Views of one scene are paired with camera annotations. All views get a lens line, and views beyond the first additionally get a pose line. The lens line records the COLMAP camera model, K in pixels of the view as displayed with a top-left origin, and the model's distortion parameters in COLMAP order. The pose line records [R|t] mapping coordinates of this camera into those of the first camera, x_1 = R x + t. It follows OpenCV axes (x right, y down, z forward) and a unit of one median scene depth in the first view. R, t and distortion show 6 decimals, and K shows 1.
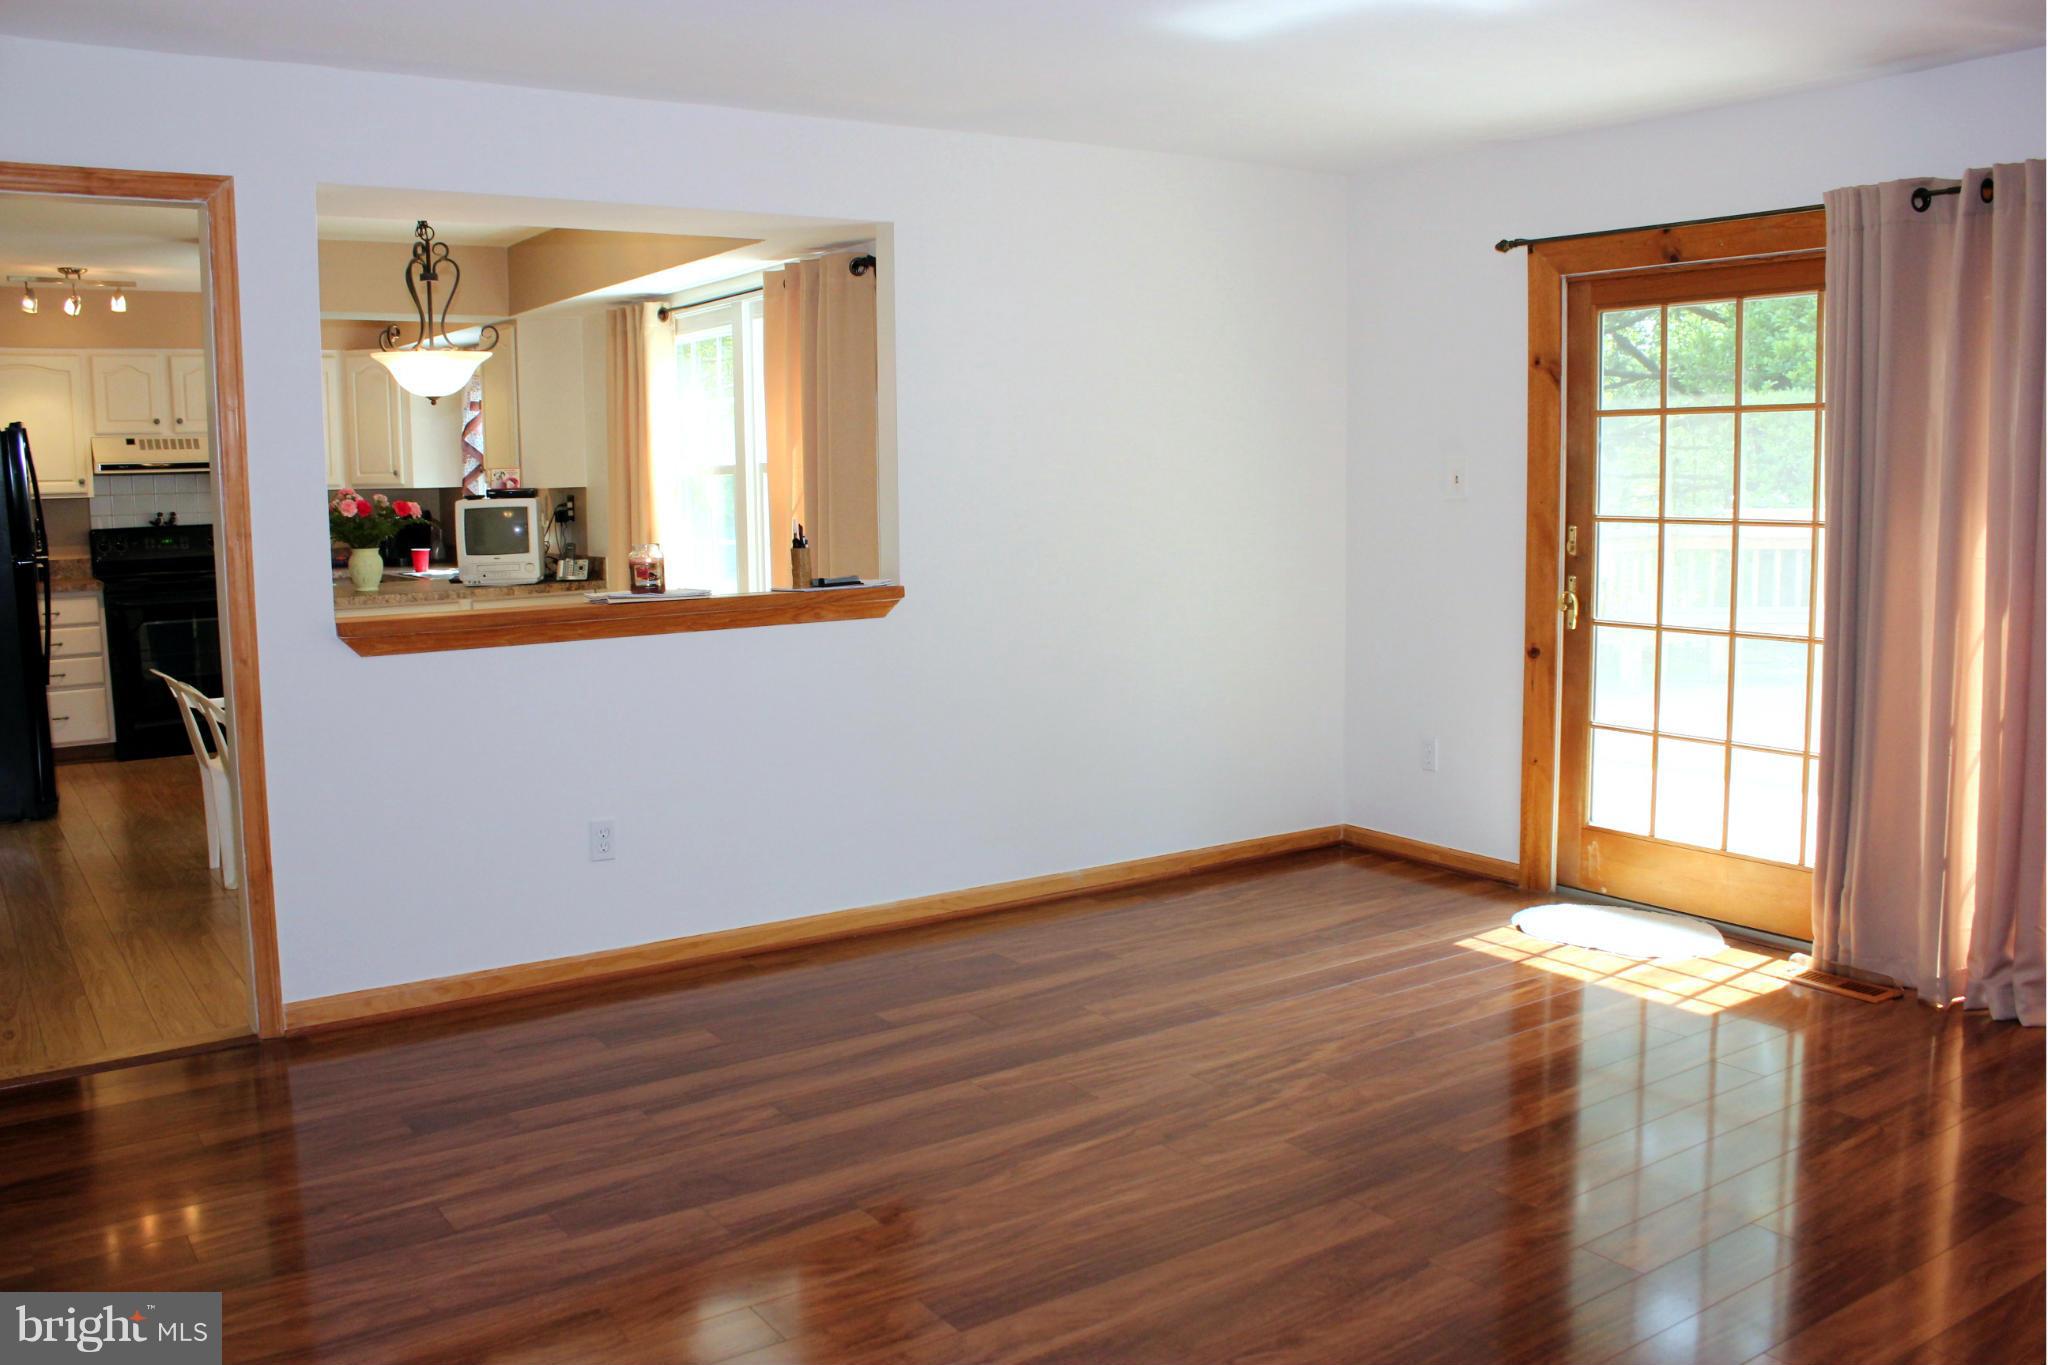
lens RADIAL K [[1752.5, 0, 1015.9], [0, 1752.5, 664.5], [0, 0, 1]] dist [-0.177947, 0.186185]
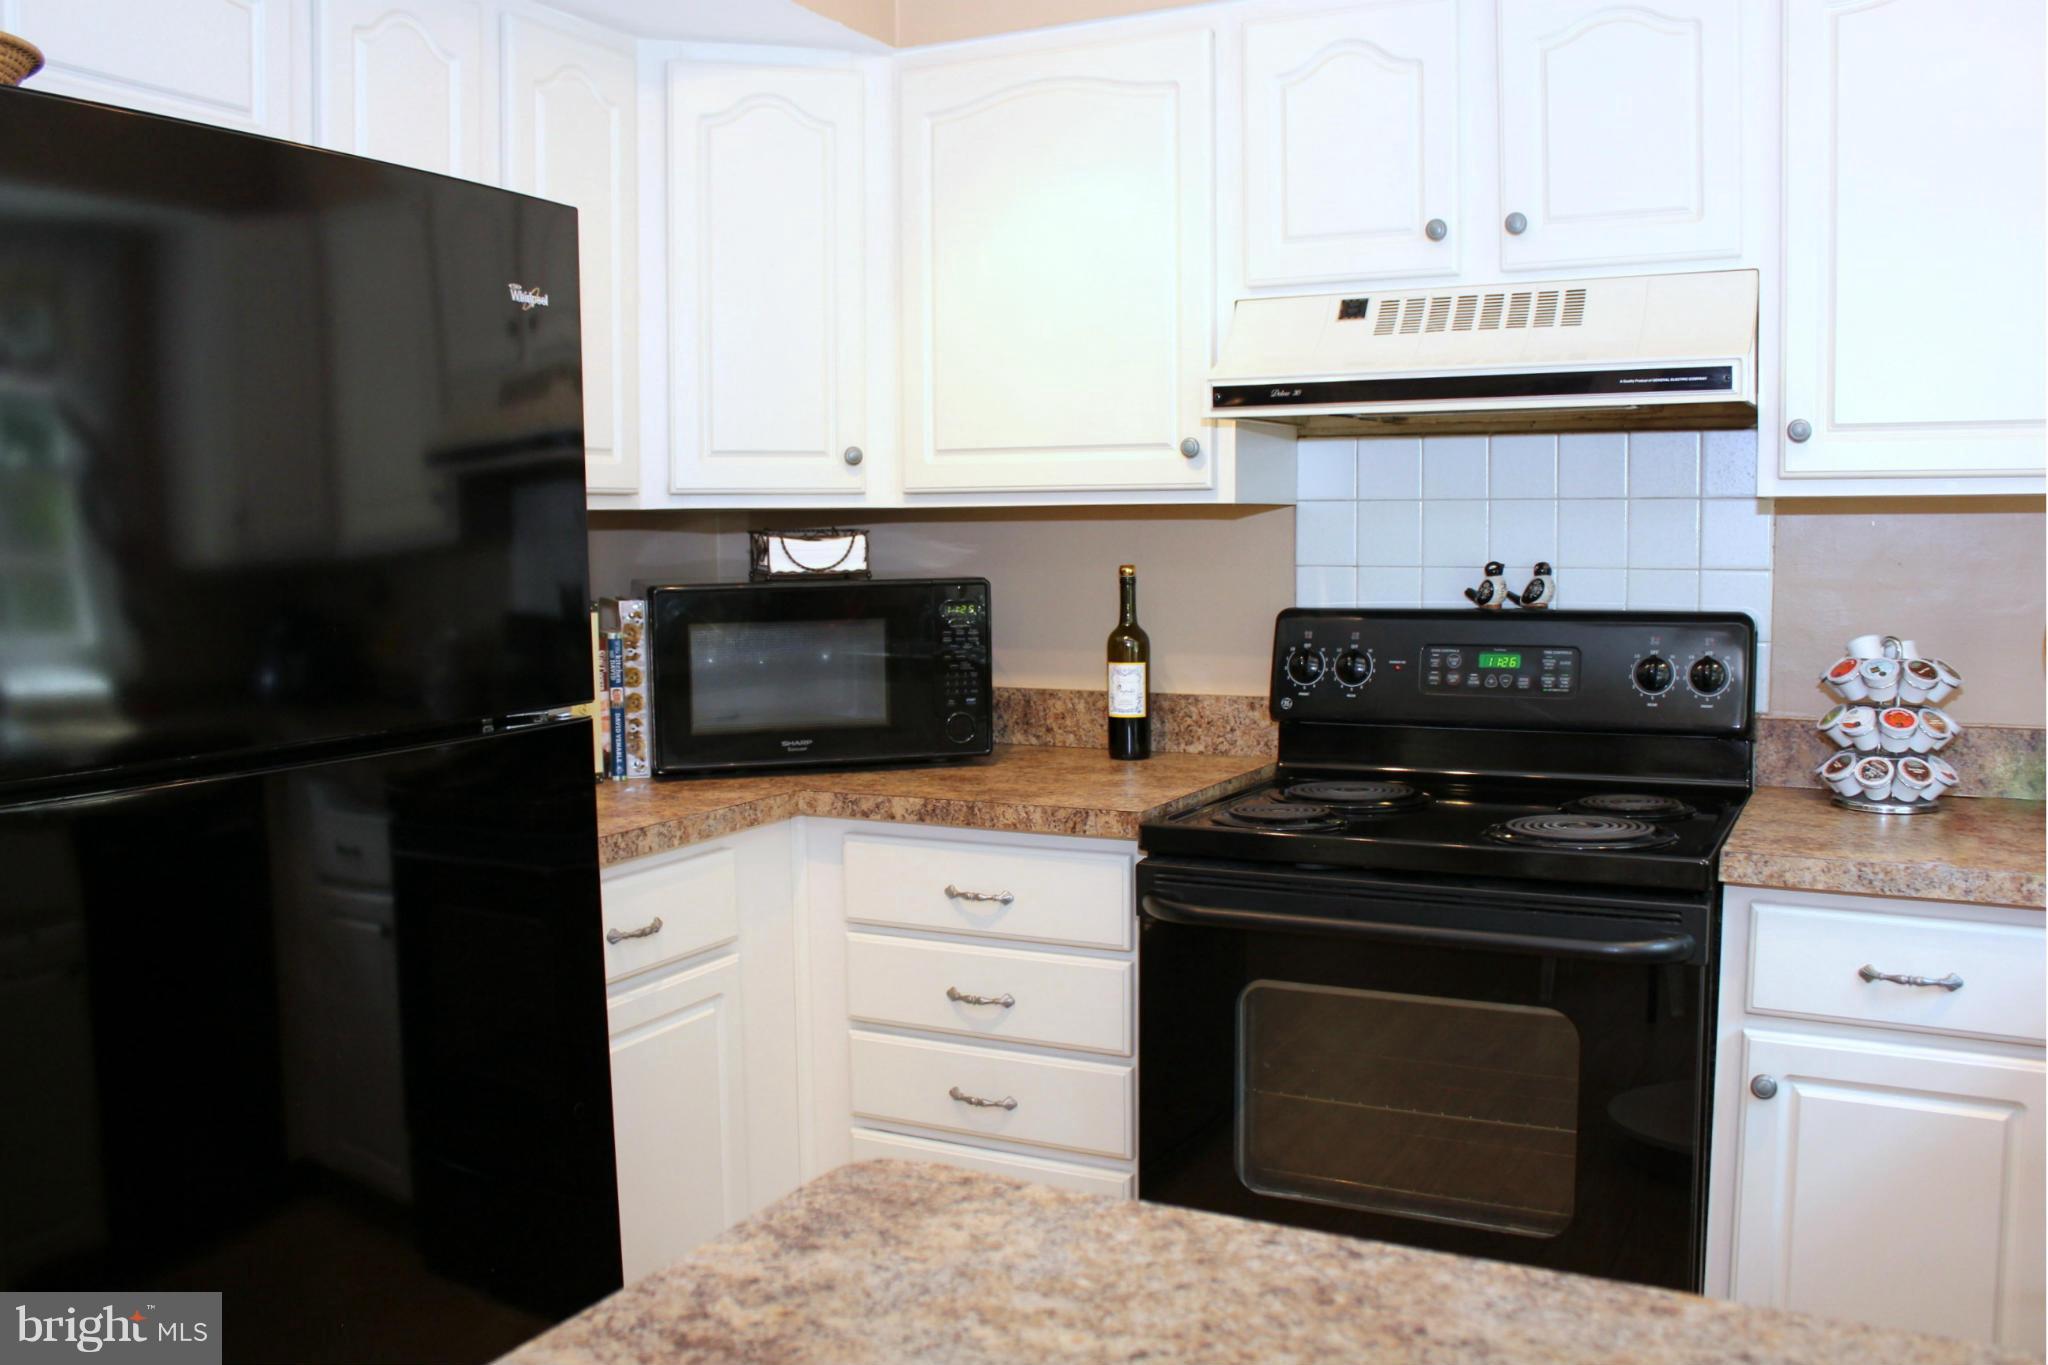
lens RADIAL K [[1752.5, 0, 1015.9], [0, 1752.5, 664.5], [0, 0, 1]] dist [-0.177947, 0.186185]
pose [[0.483683, 0.079769, -0.871601, -0.294654], [-0.098798, 0.994449, 0.036186, -0.077563], [0.869649, 0.068610, 0.488879, 0.811998]]
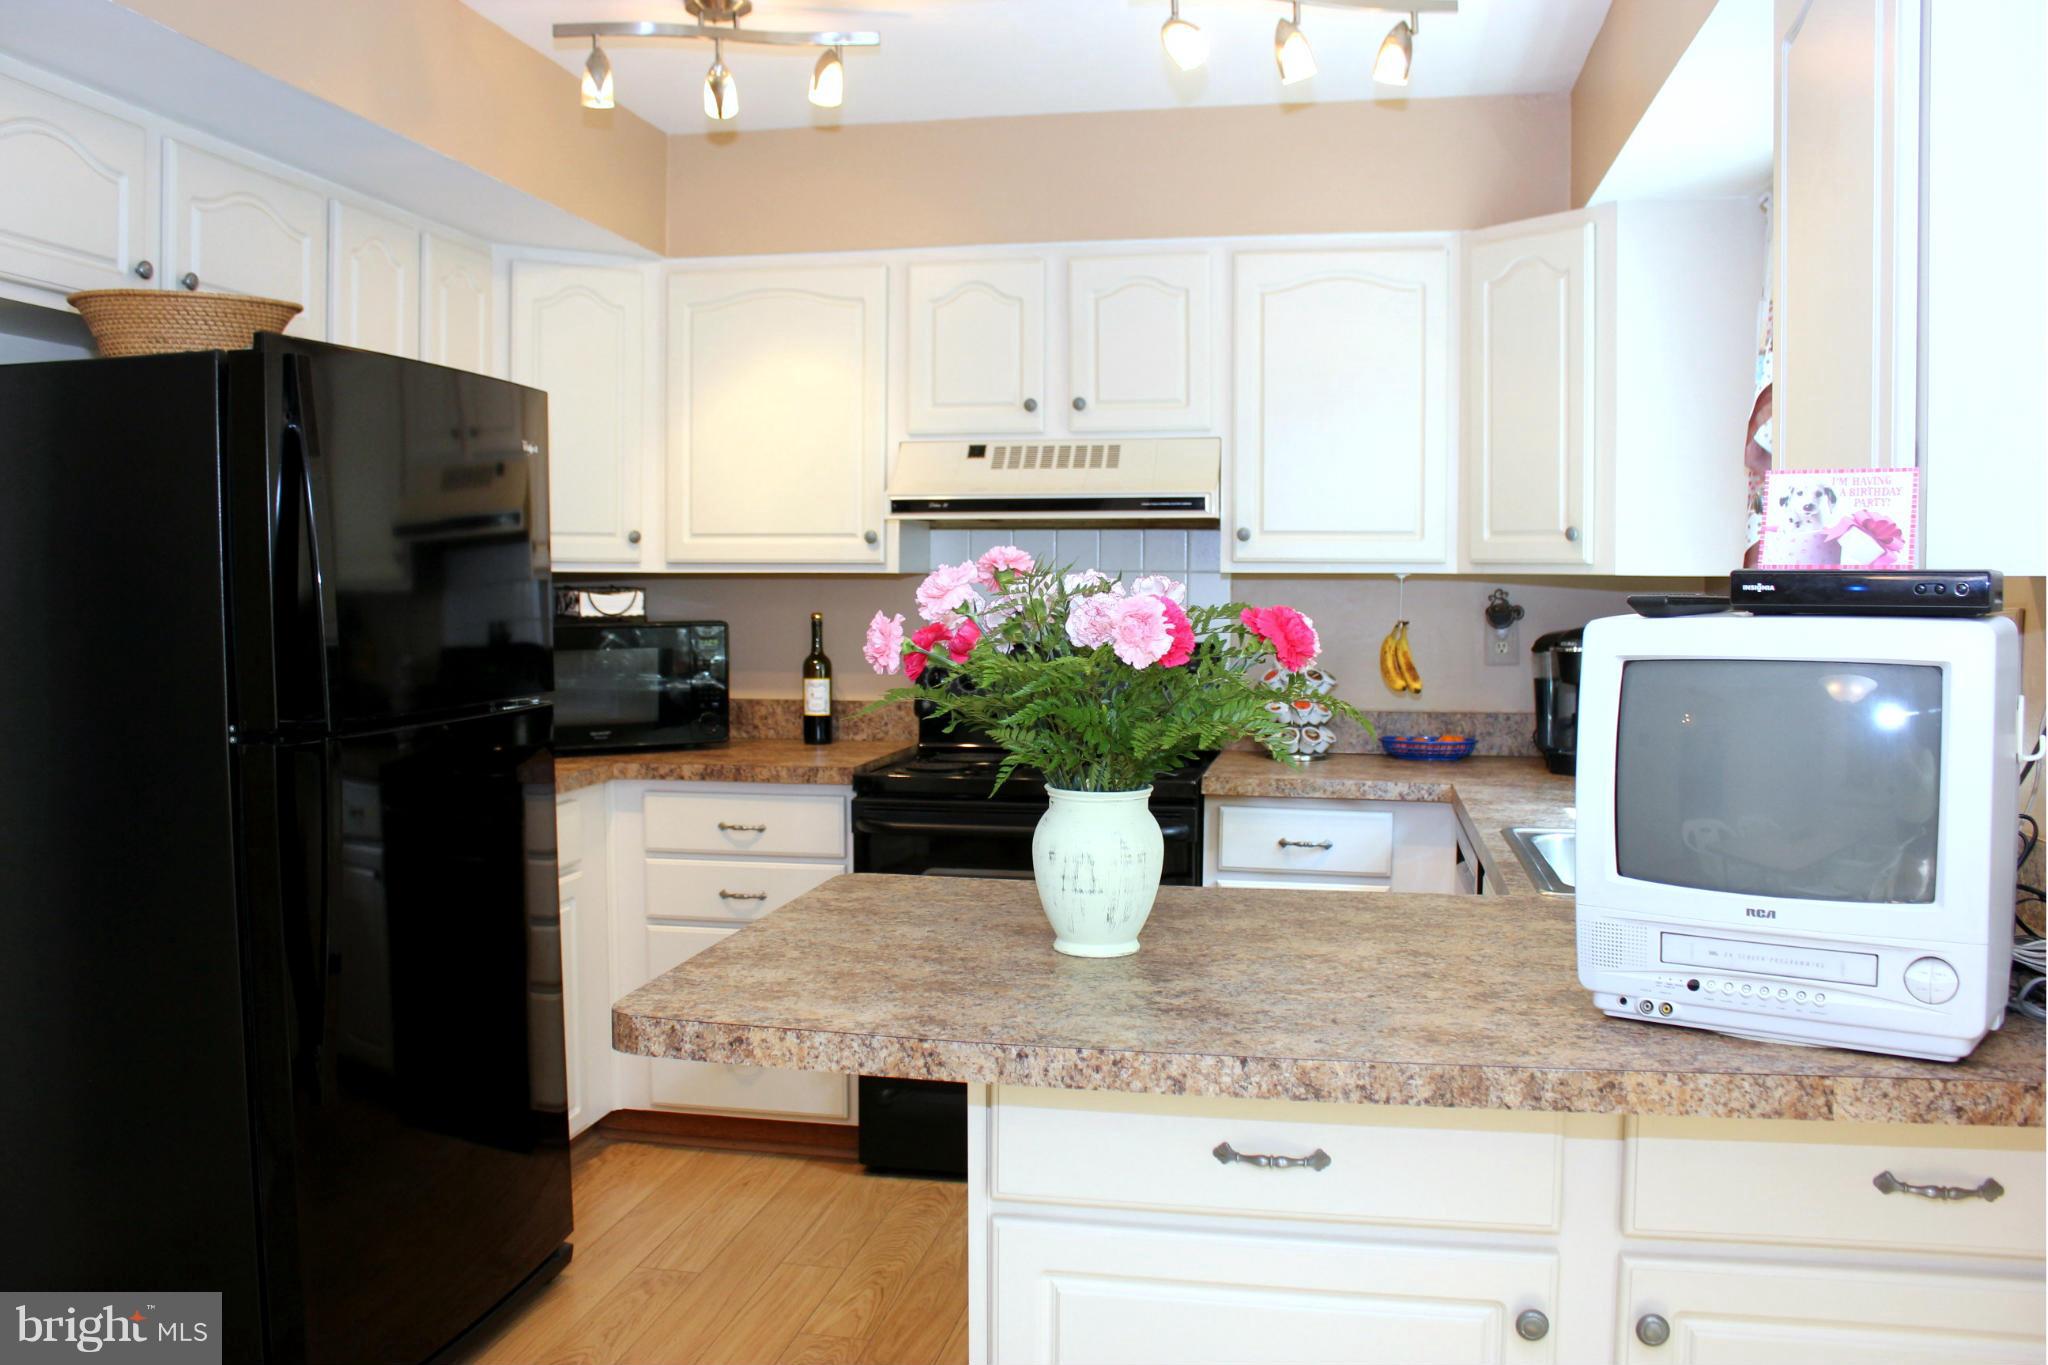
lens RADIAL K [[1715.8, 0, 1015.7], [0, 1715.8, 655.6], [0, 0, 1]] dist [-0.162647, 0.182628]
pose [[0.709496, 0.049335, -0.702980, -0.195552], [-0.094924, 0.995146, -0.025966, -0.067177], [0.698287, 0.085152, 0.710736, 0.688174]]
